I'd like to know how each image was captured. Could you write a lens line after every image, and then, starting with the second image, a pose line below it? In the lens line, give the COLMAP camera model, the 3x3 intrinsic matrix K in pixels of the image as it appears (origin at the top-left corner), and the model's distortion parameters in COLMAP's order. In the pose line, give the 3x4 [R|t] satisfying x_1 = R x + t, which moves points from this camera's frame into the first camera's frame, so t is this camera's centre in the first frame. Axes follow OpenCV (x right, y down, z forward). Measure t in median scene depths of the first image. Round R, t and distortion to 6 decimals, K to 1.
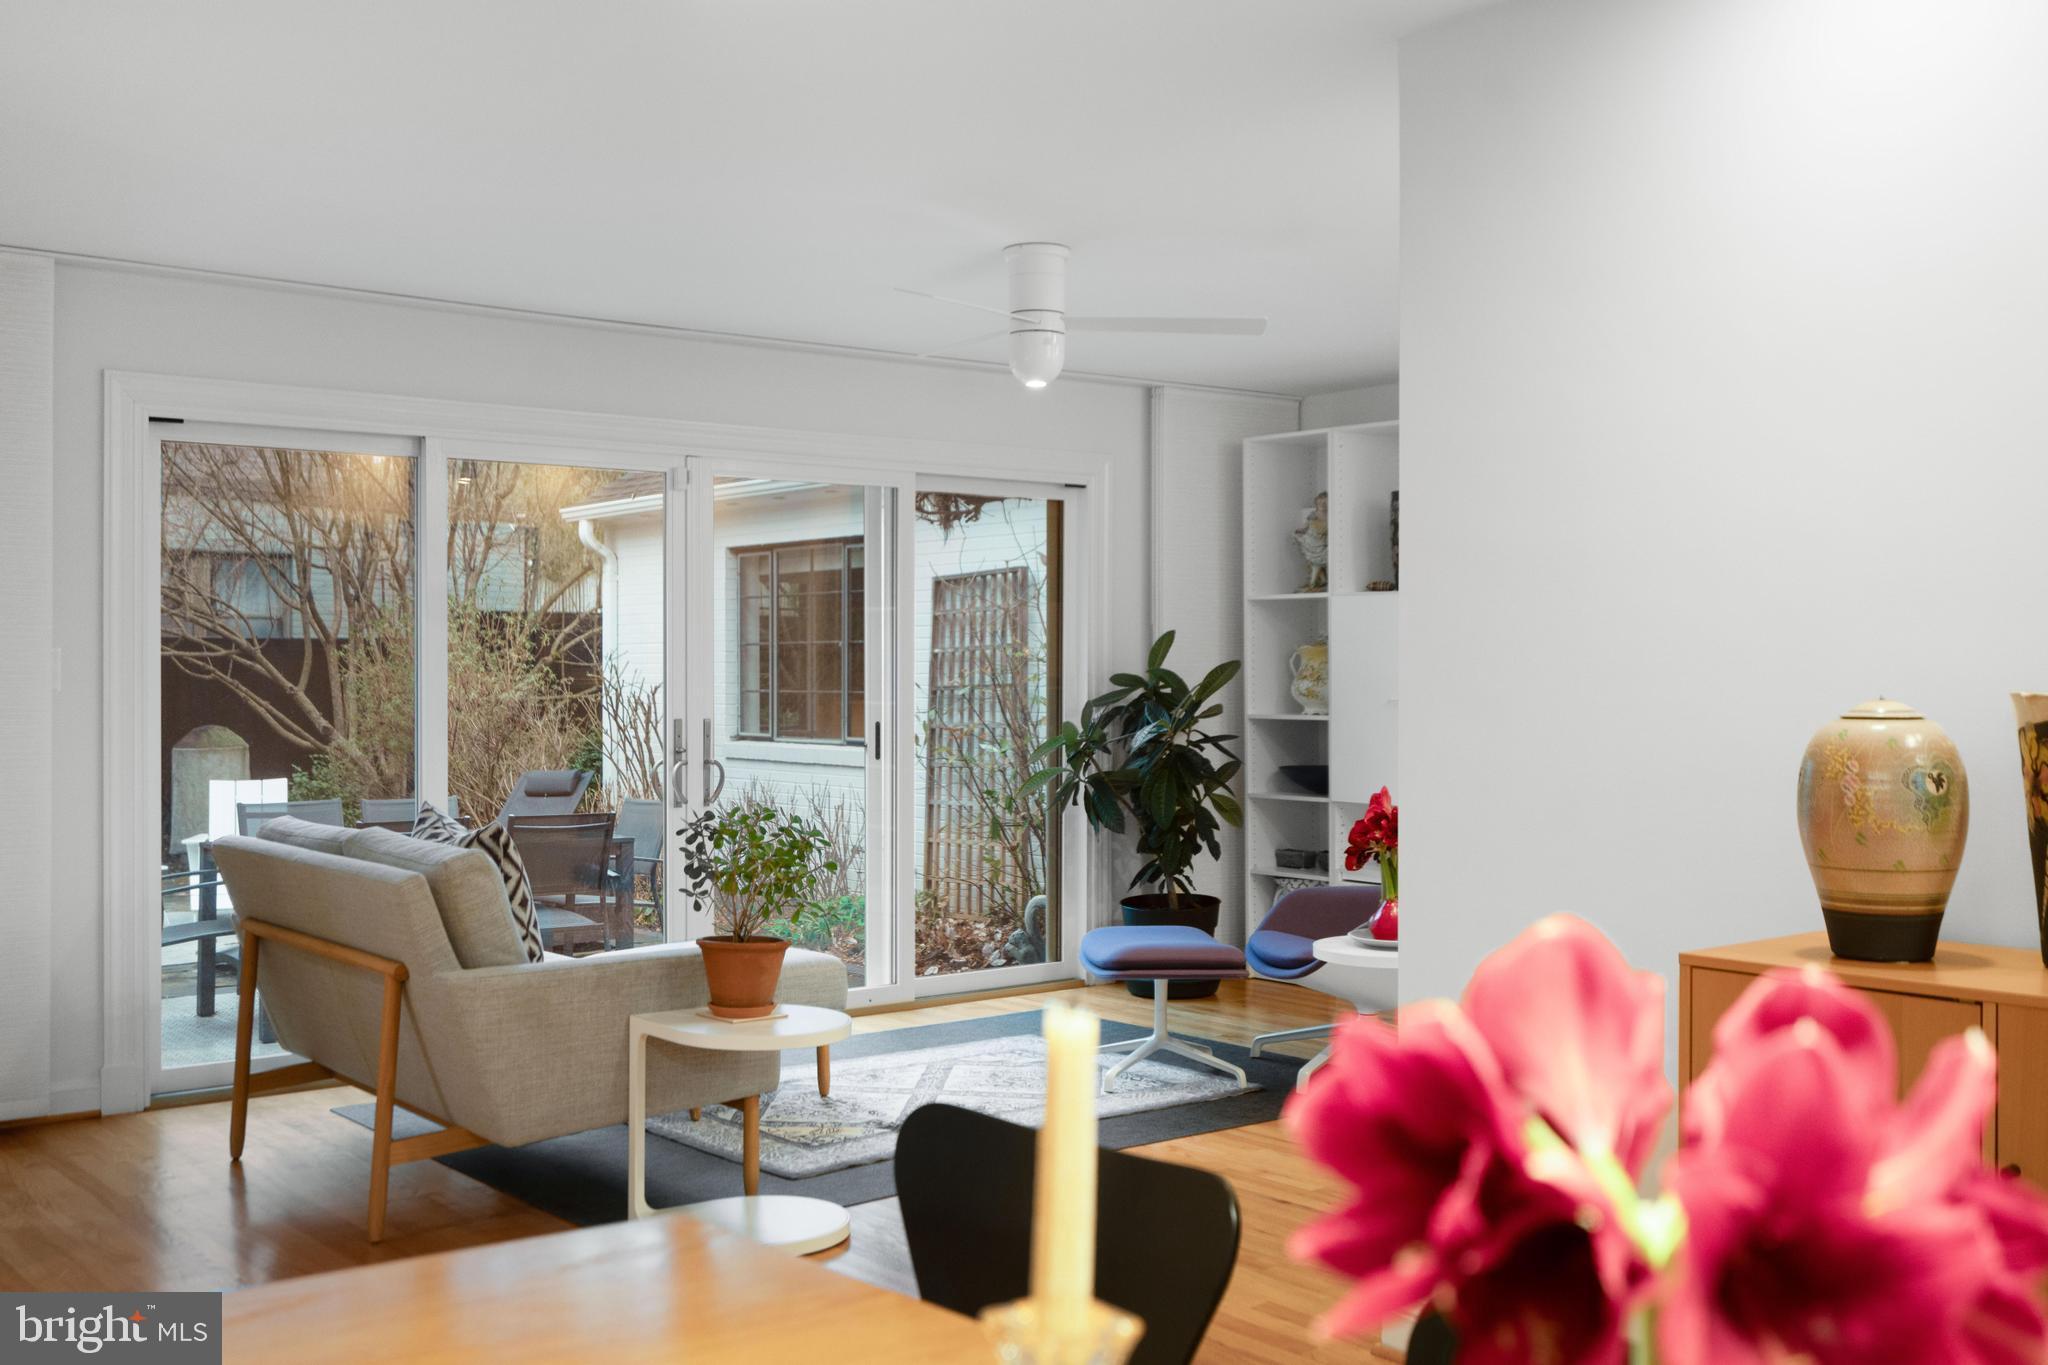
lens RADIAL K [[2039.3, 0, 1019.5], [0, 2039.3, 681.3], [0, 0, 1]] dist [0.015064, 0.000000]
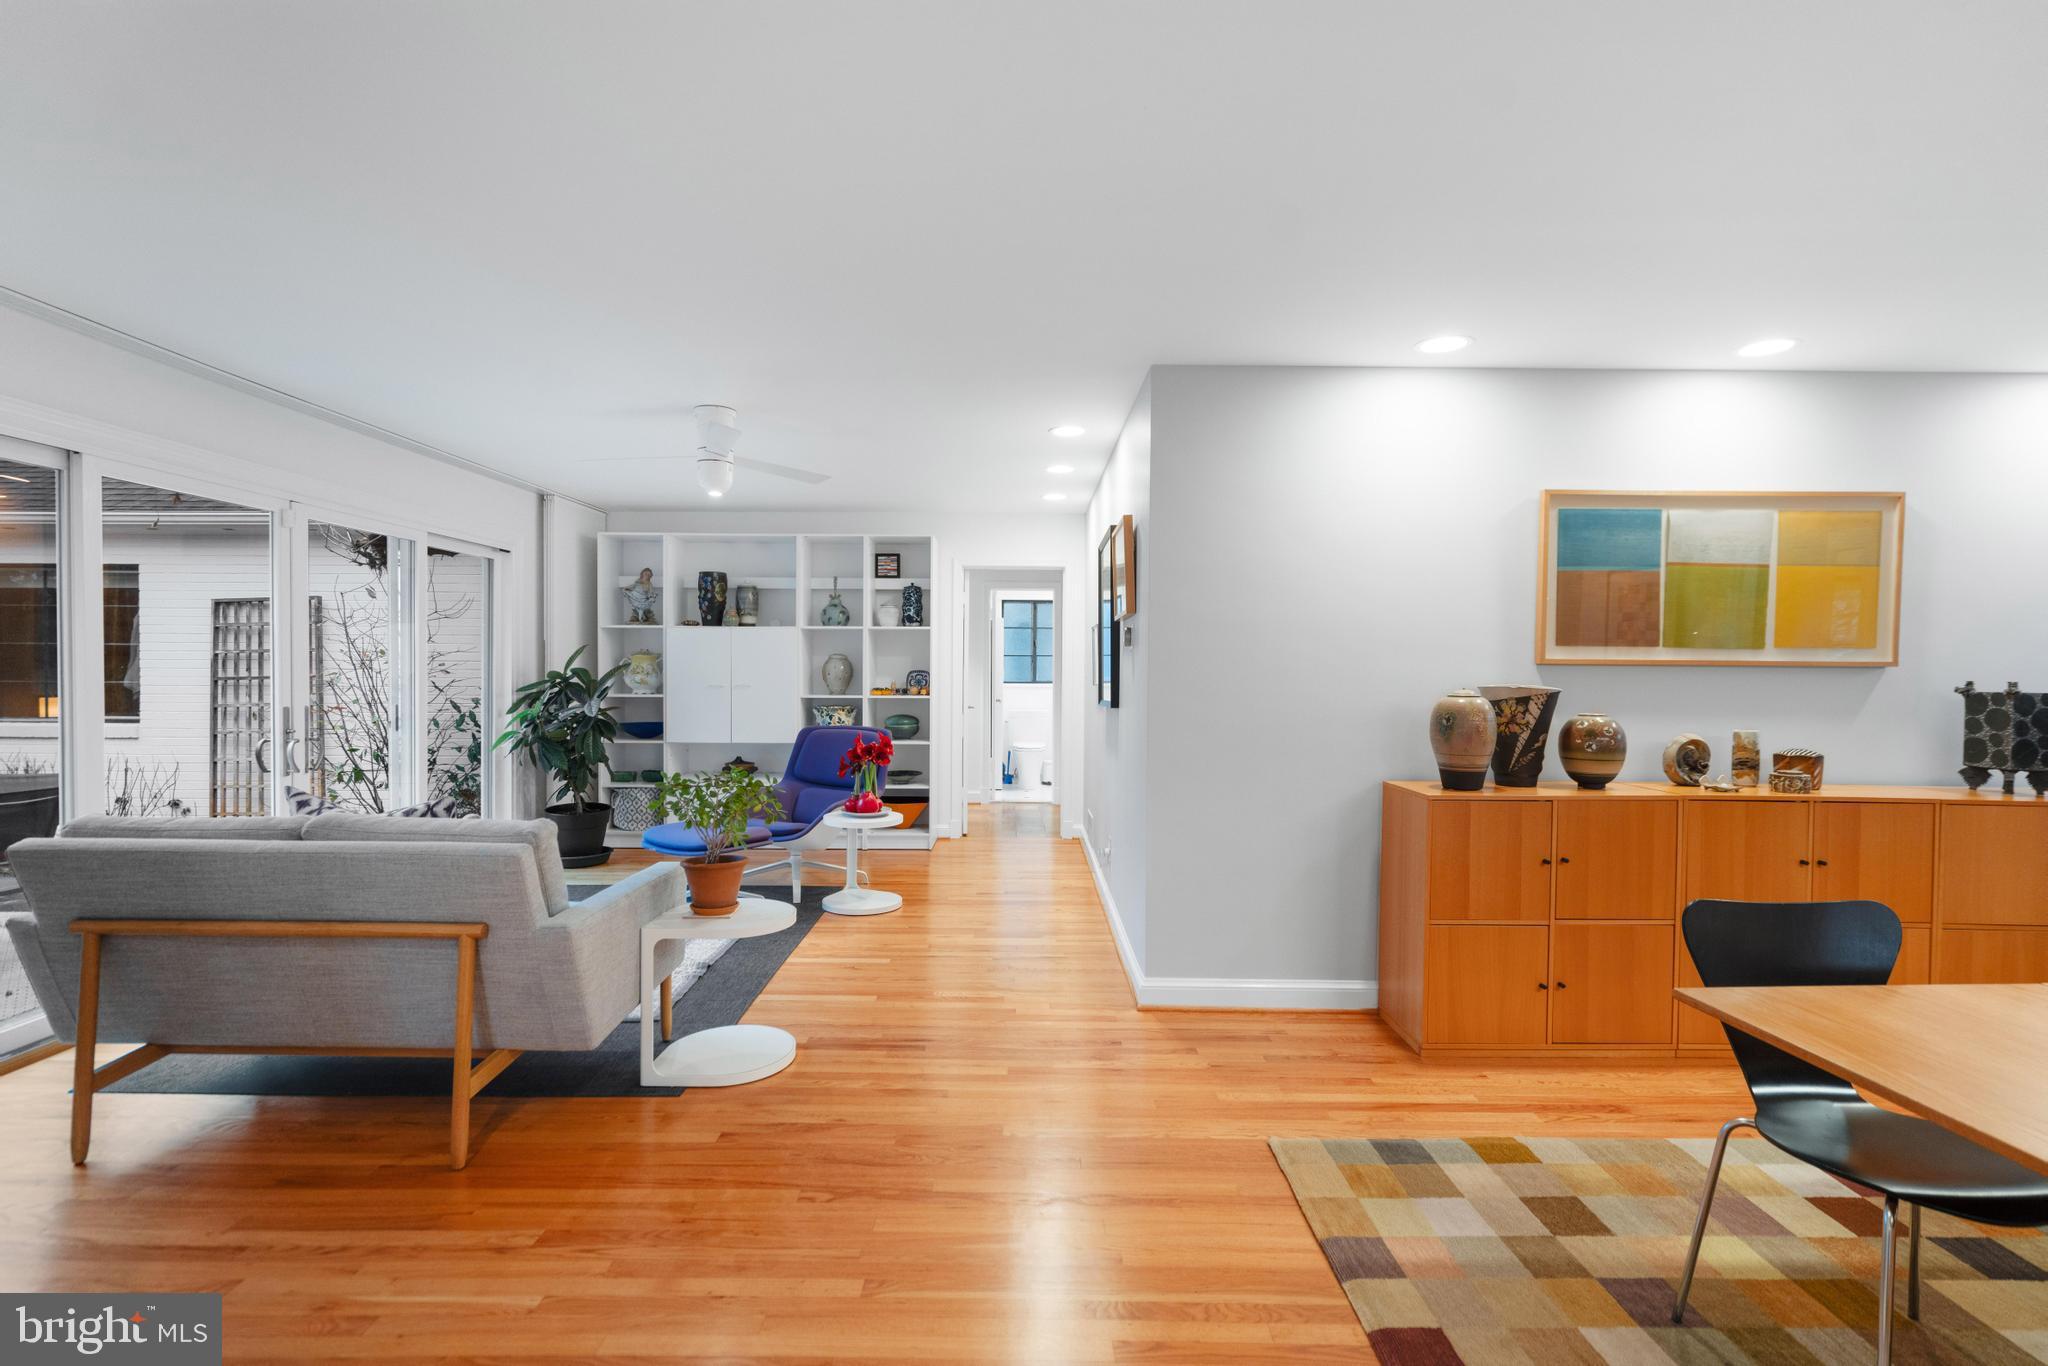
lens RADIAL K [[957.6, 0, 1013.9], [0, 957.6, 685.0], [0, 0, 1]] dist [-0.000319, 0.000565]
pose [[0.630980, -0.010405, 0.775730, -0.341669], [-0.001476, 0.999892, 0.014612, -0.004507], [-0.775798, -0.010365, 0.630896, 0.267488]]
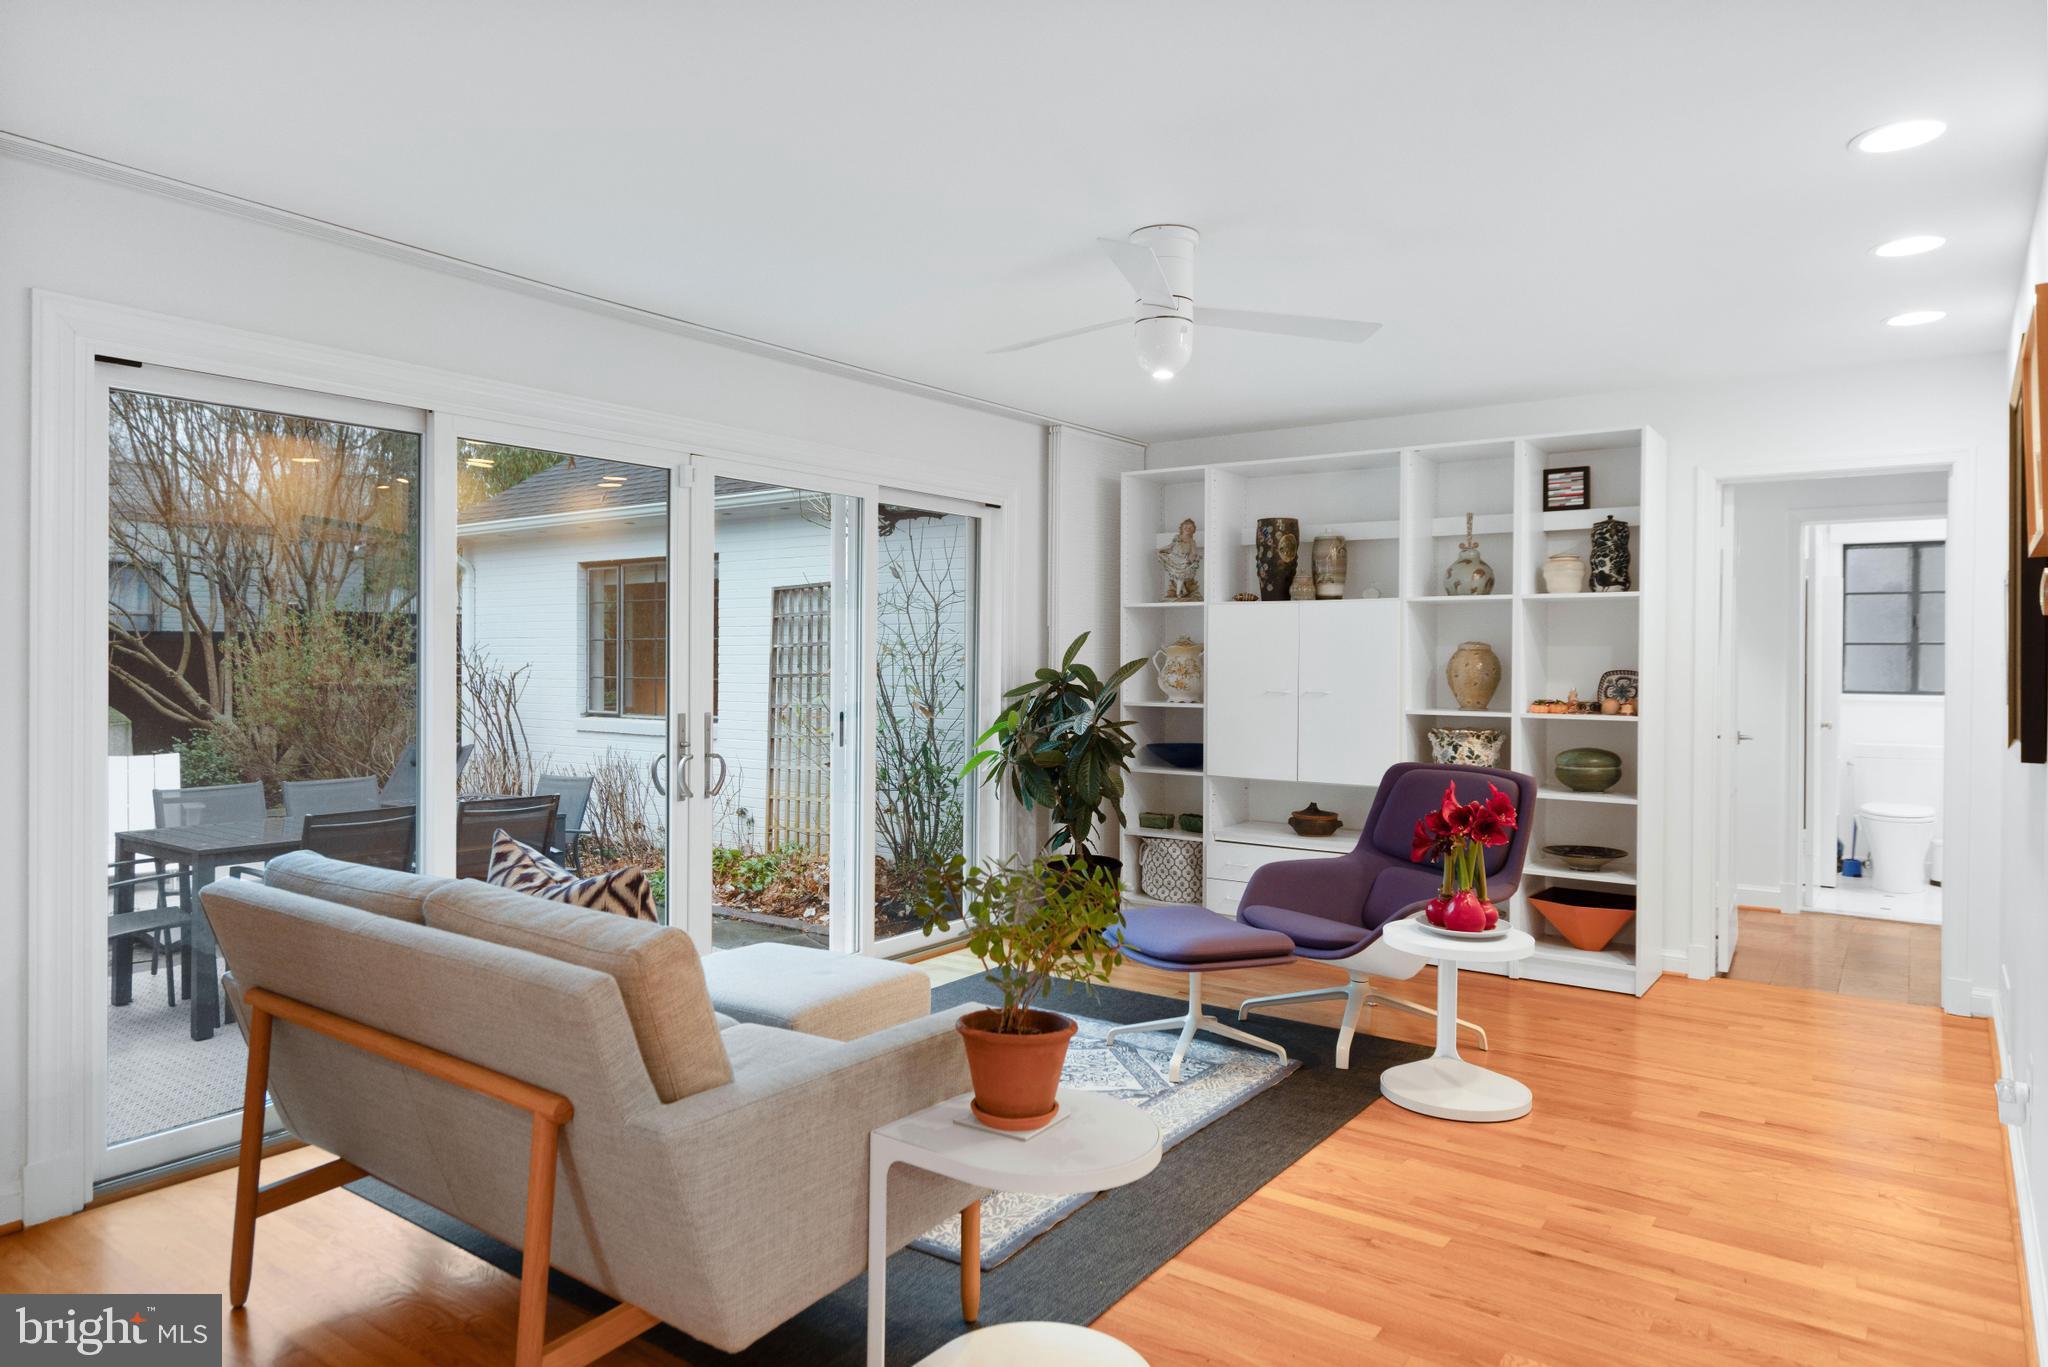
lens RADIAL K [[1268.3, 0, 1011.0], [0, 1268.3, 665.0], [0, 0, 1]] dist [0.011123, -0.002504]
pose [[0.965838, 0.004329, 0.259110, -0.171227], [-0.004277, 0.999991, -0.000767, -0.005815], [-0.259111, -0.000368, 0.965847, 0.347340]]
